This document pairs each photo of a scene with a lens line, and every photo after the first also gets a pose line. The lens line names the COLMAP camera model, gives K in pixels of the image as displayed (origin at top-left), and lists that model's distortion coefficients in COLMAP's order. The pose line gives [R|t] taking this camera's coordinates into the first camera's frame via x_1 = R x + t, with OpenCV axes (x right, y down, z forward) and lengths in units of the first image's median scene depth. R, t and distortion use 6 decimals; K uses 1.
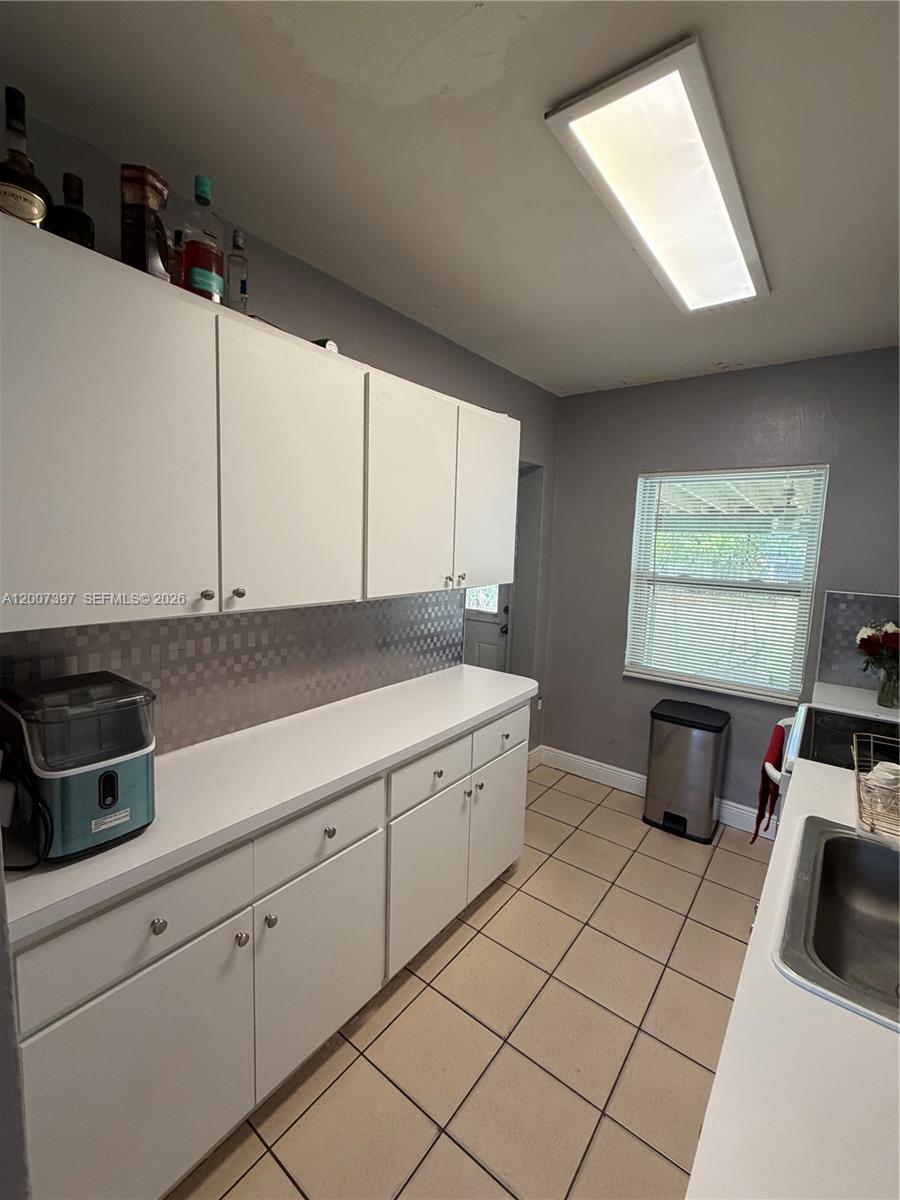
lens RADIAL K [[515.7, 0, 447.6], [0, 515.7, 597.6], [0, 0, 1]] dist [0.000848, 0.000140]
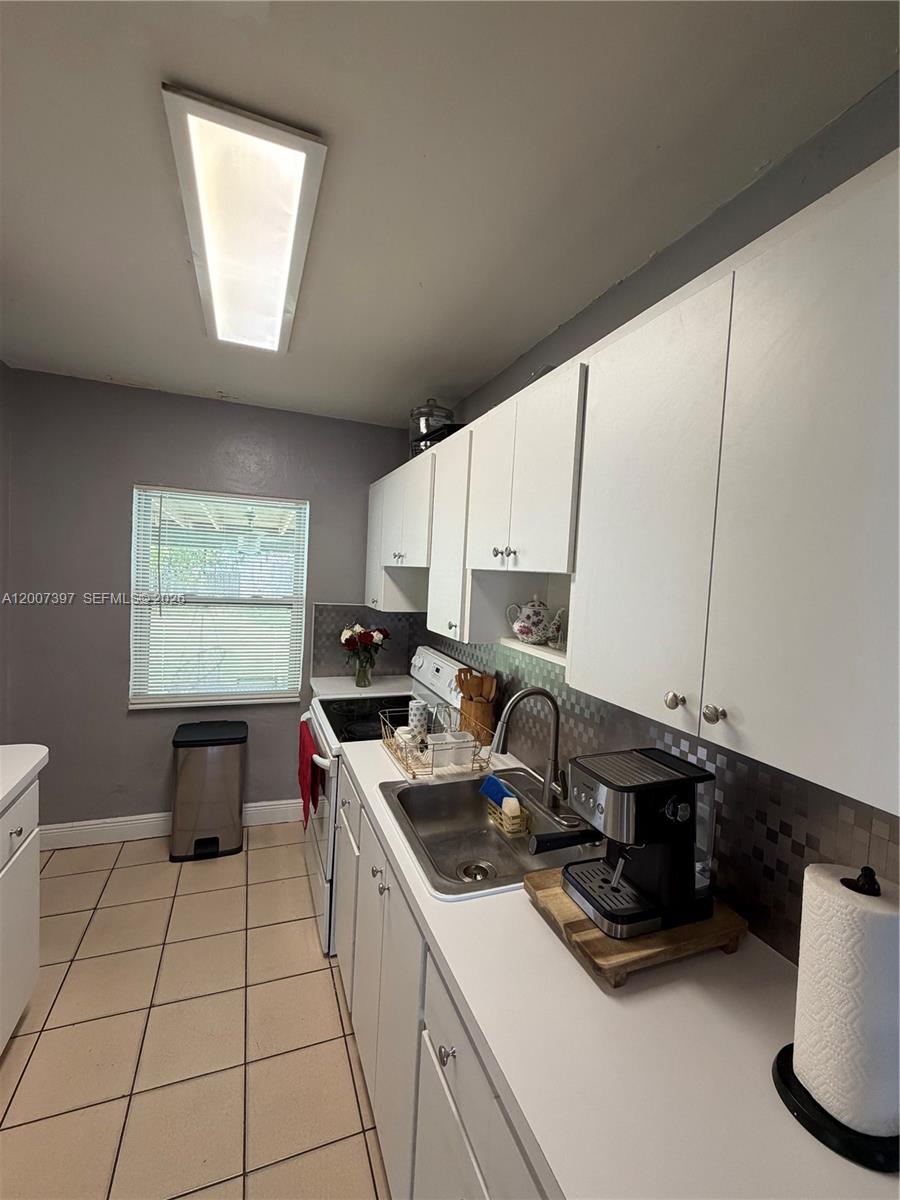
lens RADIAL K [[515.7, 0, 449.5], [0, 515.7, 595.7], [0, 0, 1]] dist [0.000848, 0.000140]
pose [[0.514447, -0.045233, 0.856328, -0.146384], [0.062321, 0.997939, 0.015273, -0.027676], [-0.855254, 0.045510, 0.516206, 0.078134]]
